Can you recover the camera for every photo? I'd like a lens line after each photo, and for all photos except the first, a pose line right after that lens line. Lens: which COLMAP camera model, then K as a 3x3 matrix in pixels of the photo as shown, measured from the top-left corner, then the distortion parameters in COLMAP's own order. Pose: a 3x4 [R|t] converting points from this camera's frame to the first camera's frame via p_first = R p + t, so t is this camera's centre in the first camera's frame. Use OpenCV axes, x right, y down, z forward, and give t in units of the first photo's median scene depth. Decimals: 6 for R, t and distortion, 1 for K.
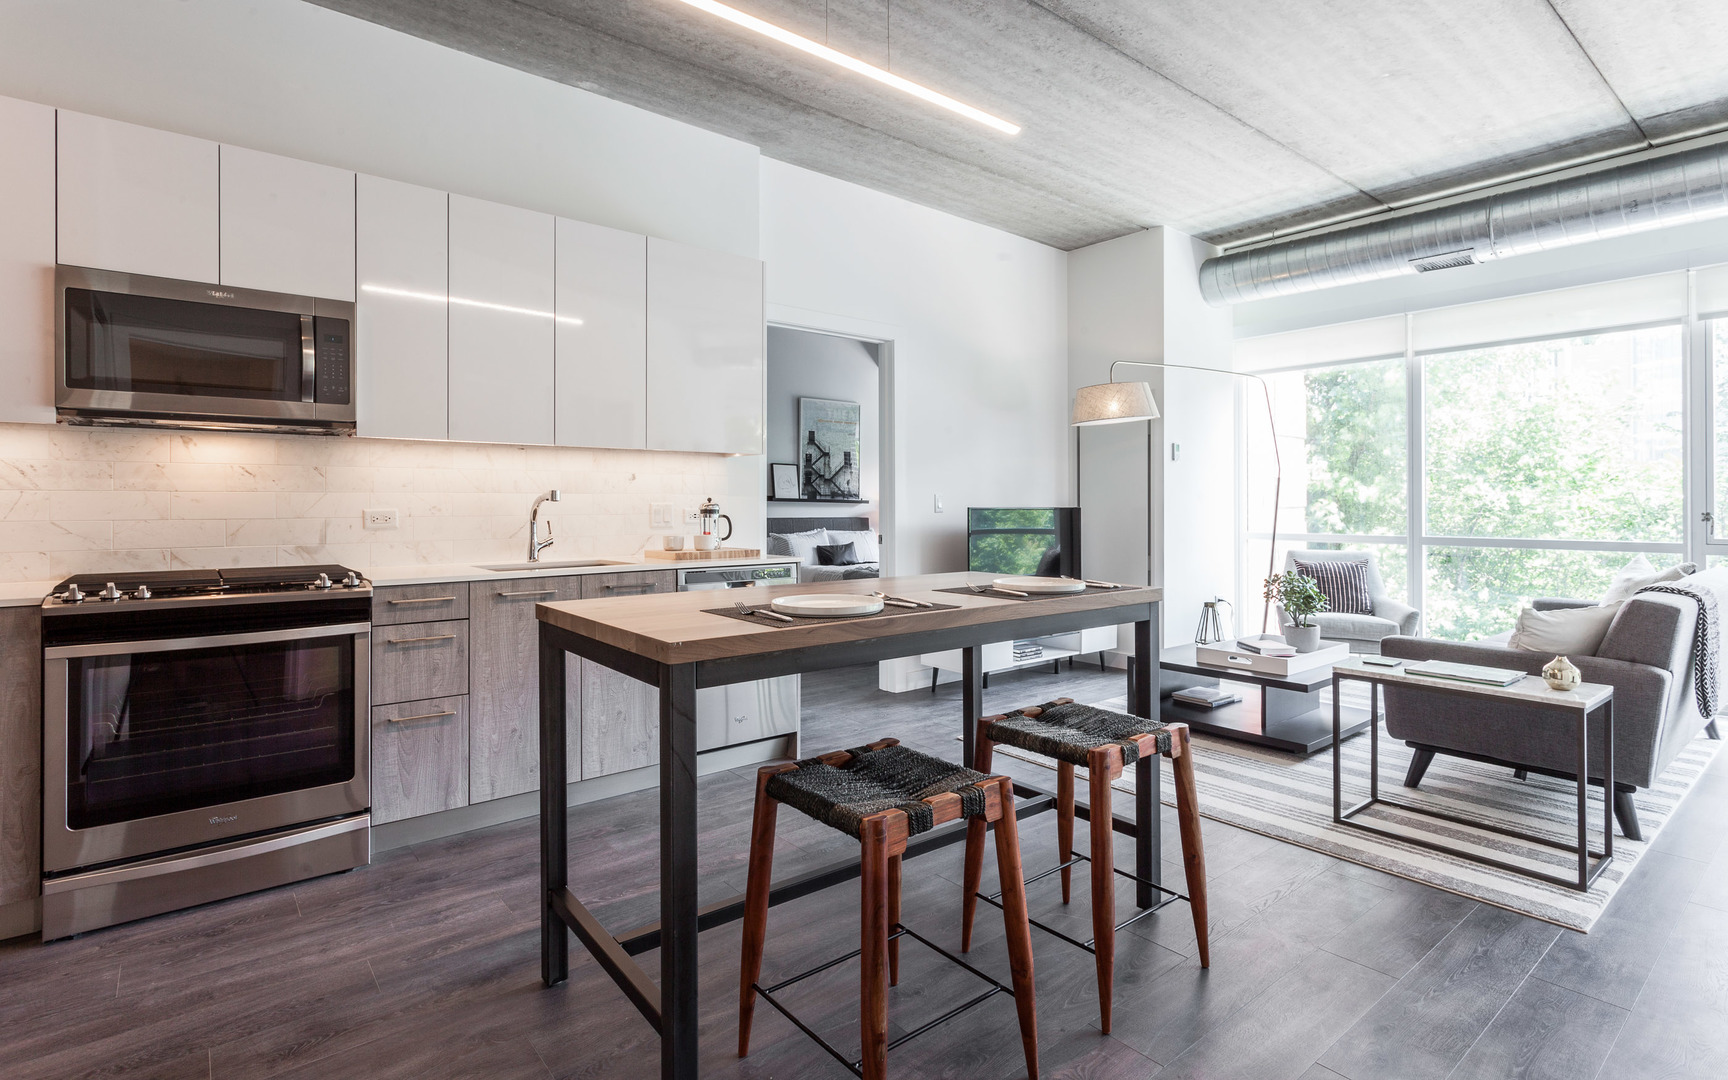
lens RADIAL K [[863.8, 0, 860.6], [0, 863.8, 492.2], [0, 0, 1]] dist [-0.000258, -0.000055]
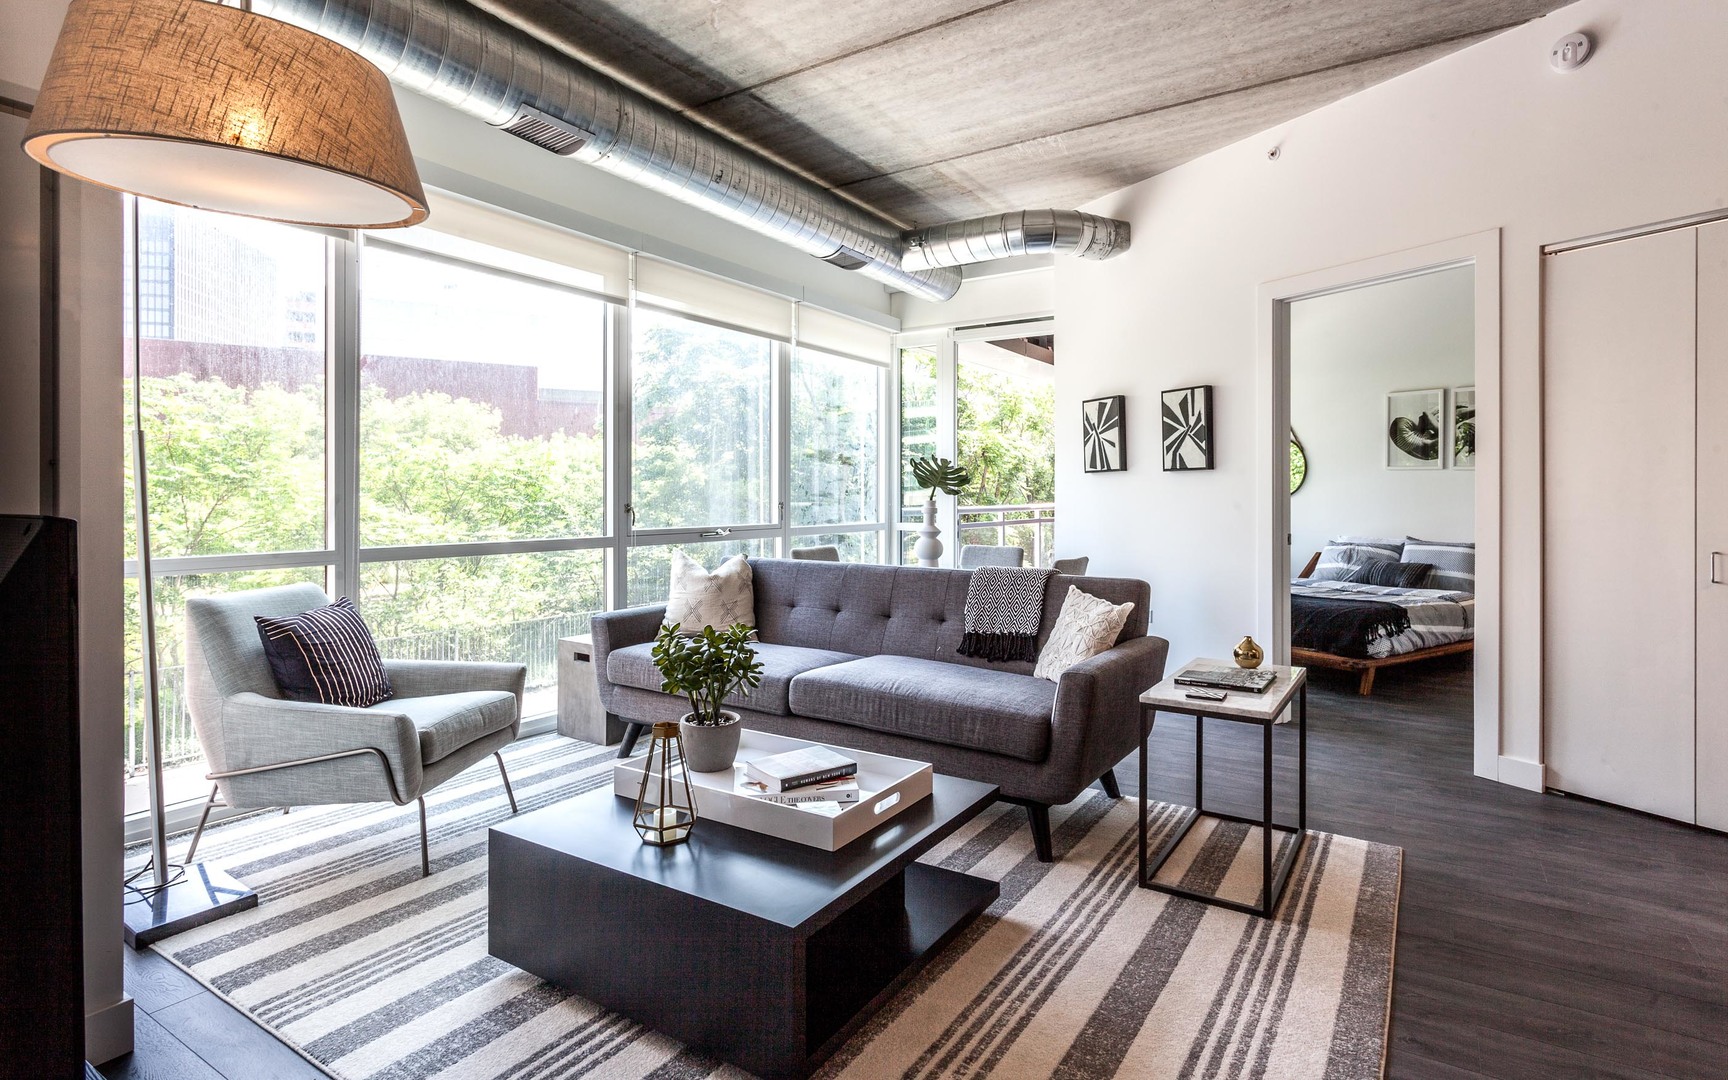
lens RADIAL K [[863.8, 0, 860.6], [0, 863.8, 492.2], [0, 0, 1]] dist [-0.000258, -0.000055]
pose [[-0.298650, 0.001546, 0.954361, -0.042985], [-0.003977, 0.999988, -0.002864, 0.013689], [-0.954354, -0.004651, -0.298640, 1.181178]]
